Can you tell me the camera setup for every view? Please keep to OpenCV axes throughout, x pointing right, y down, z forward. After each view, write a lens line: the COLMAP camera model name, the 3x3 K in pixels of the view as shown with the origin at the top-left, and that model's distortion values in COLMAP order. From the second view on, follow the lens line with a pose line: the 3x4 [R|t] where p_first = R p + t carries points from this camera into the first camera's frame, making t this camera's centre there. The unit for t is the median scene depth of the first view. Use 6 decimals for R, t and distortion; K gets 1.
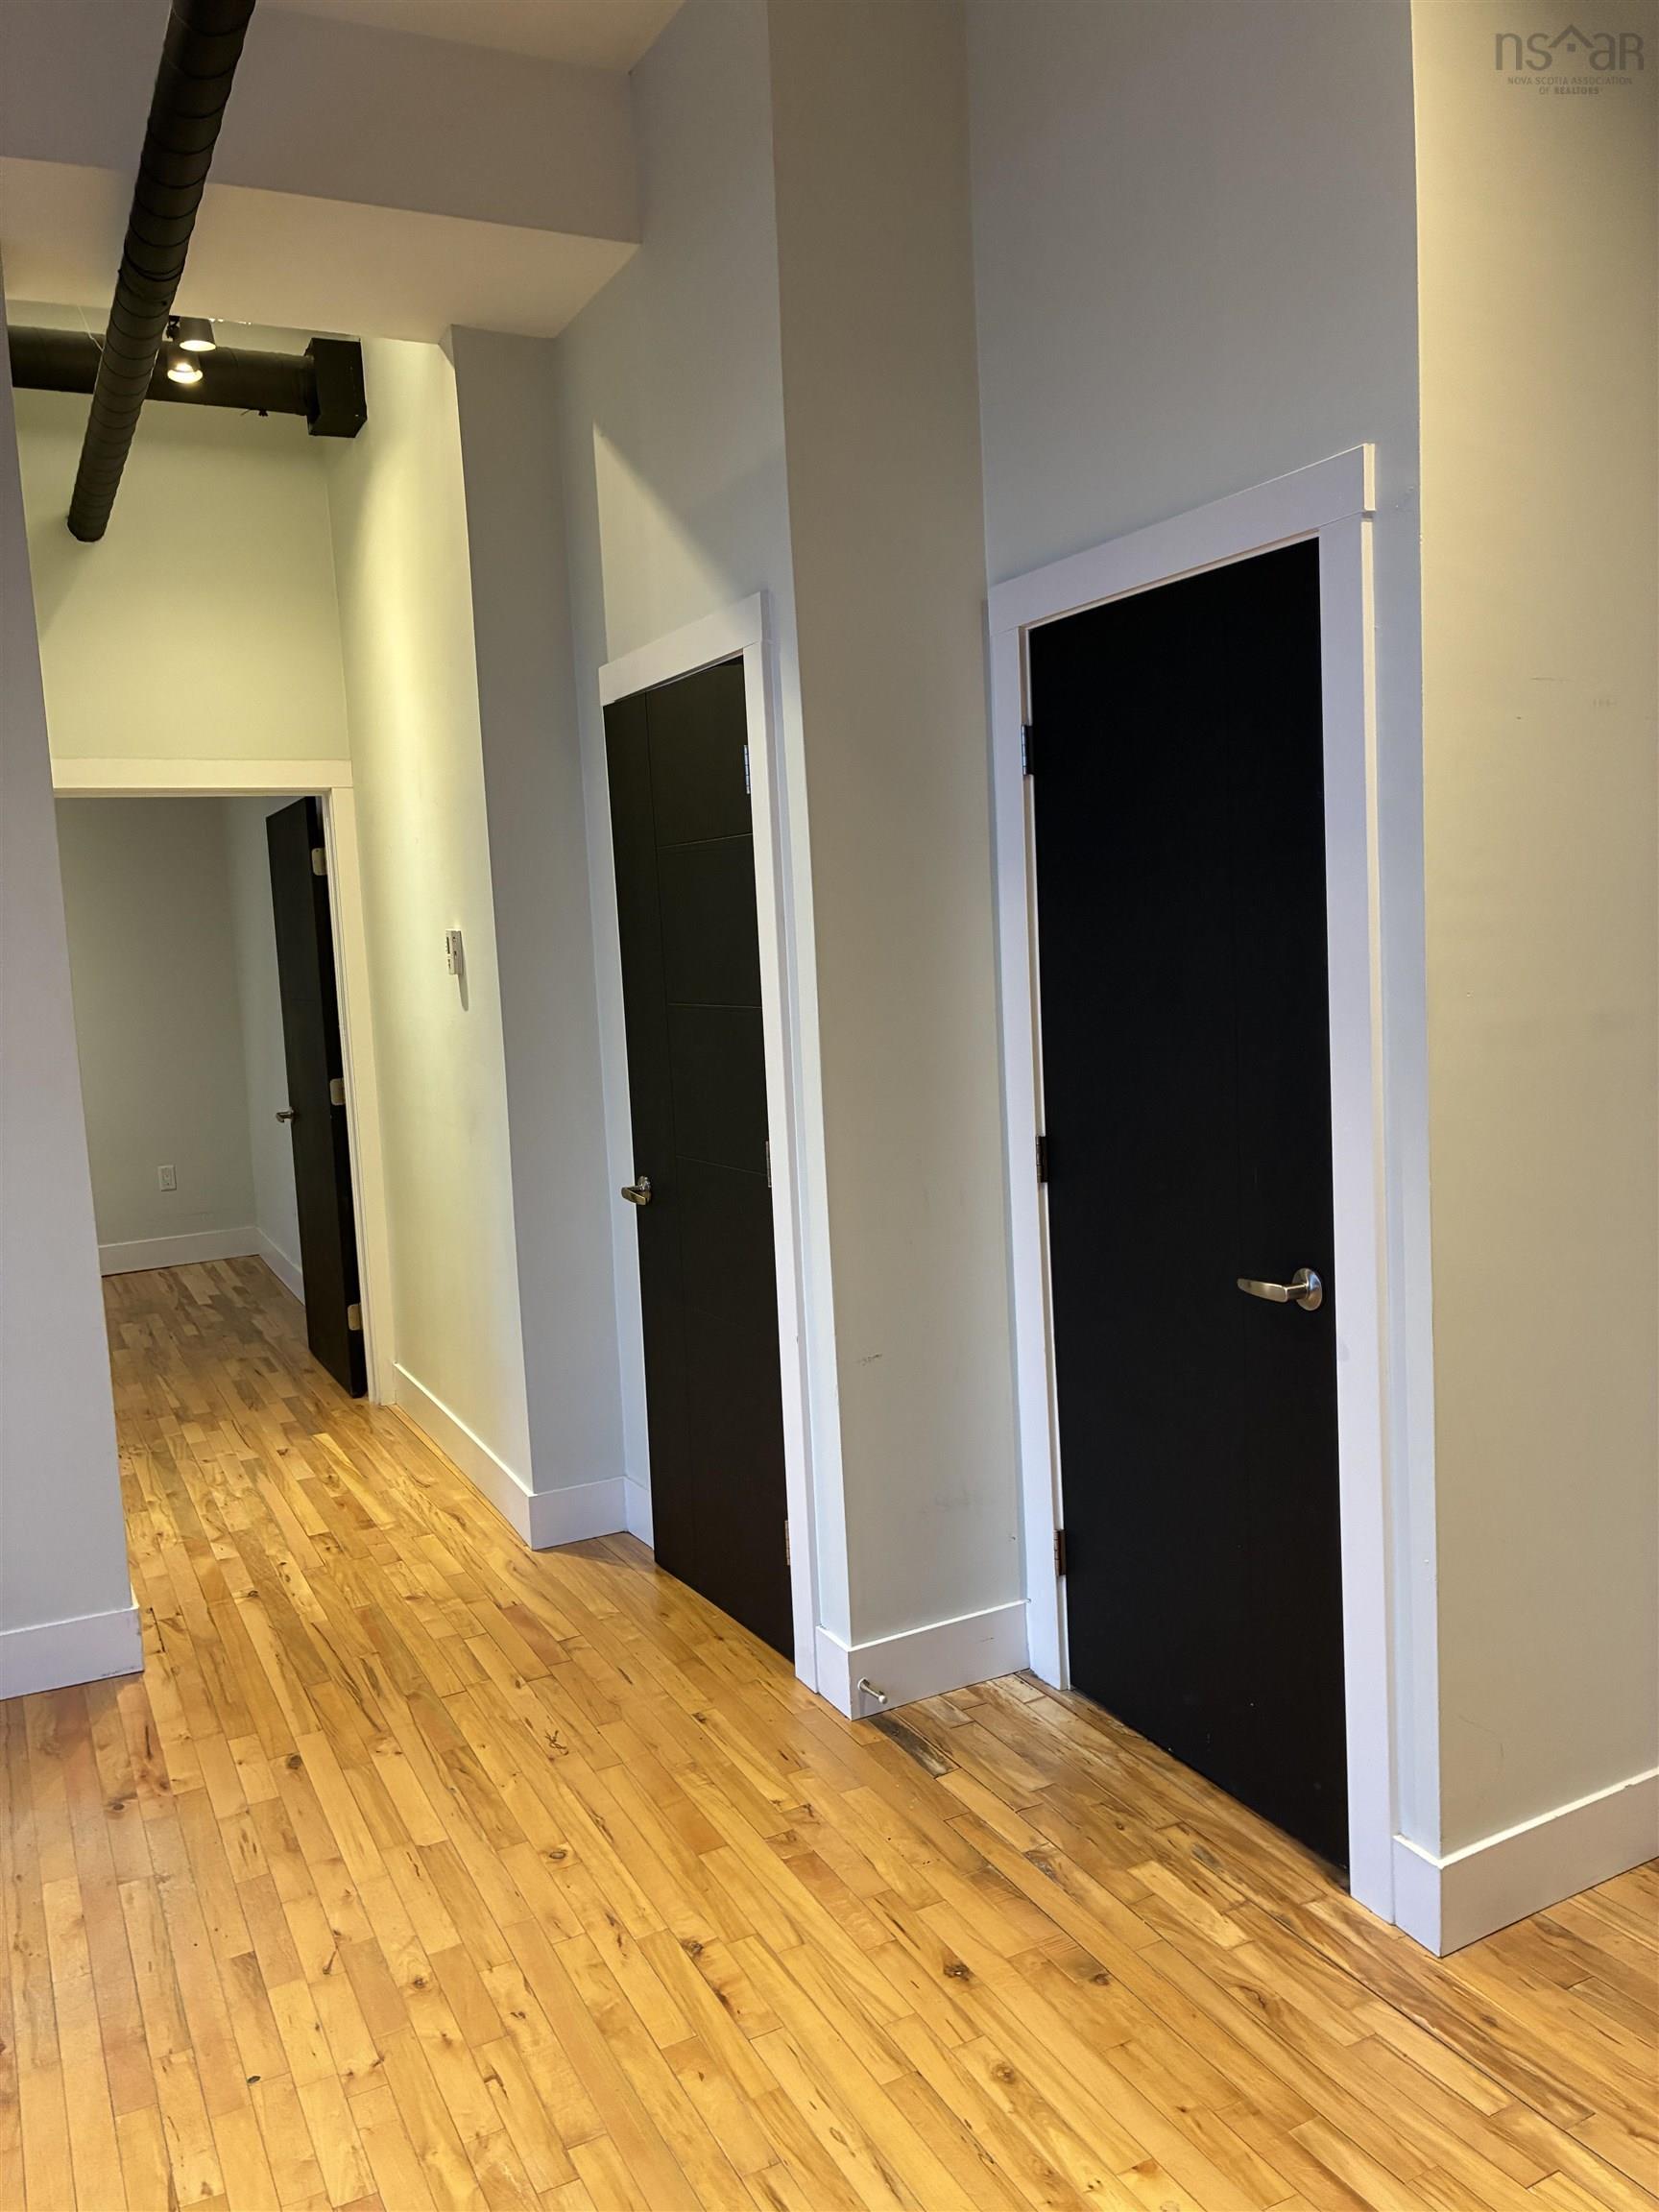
lens RADIAL K [[1679.7, 0, 824.1], [0, 1679.7, 1099.0], [0, 0, 1]] dist [0.080694, -0.112383]
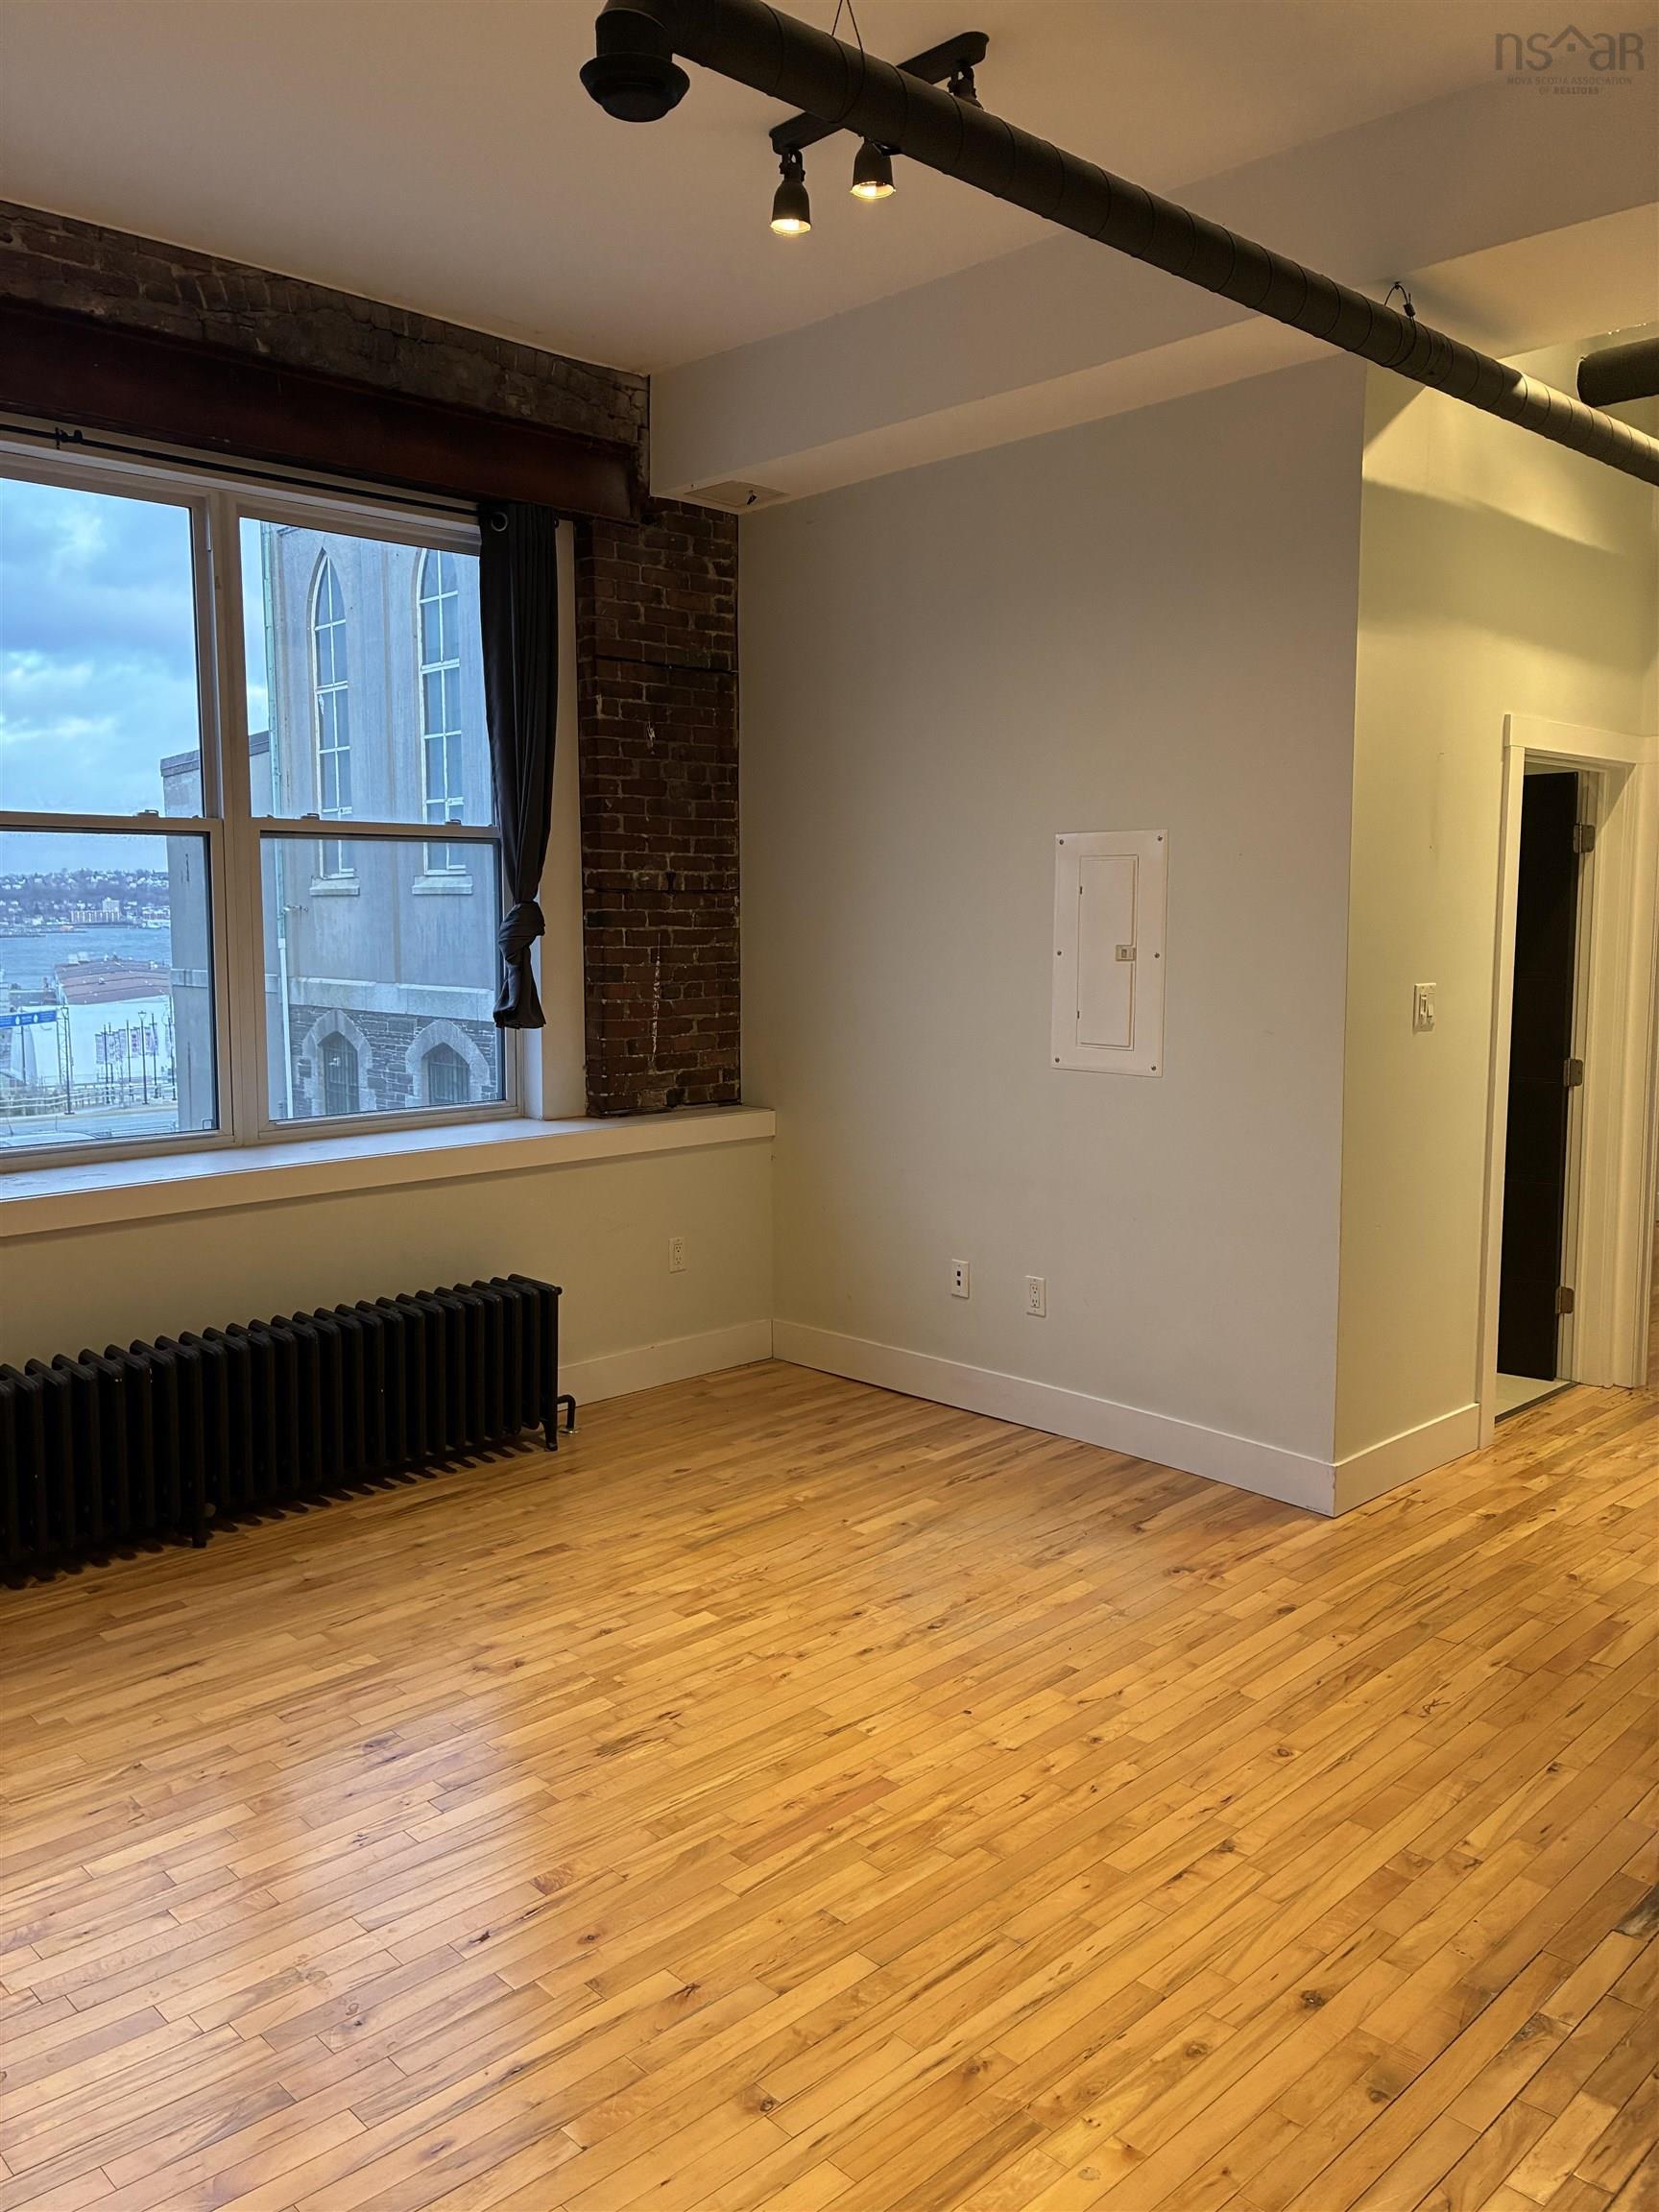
lens RADIAL K [[1679.7, 0, 824.1], [0, 1679.7, 1099.0], [0, 0, 1]] dist [0.080694, -0.112383]
pose [[0.276915, 0.157223, -0.947945, 0.763526], [-0.107238, 0.985417, 0.132112, -0.107253], [0.954892, 0.065072, 0.289737, 0.336263]]
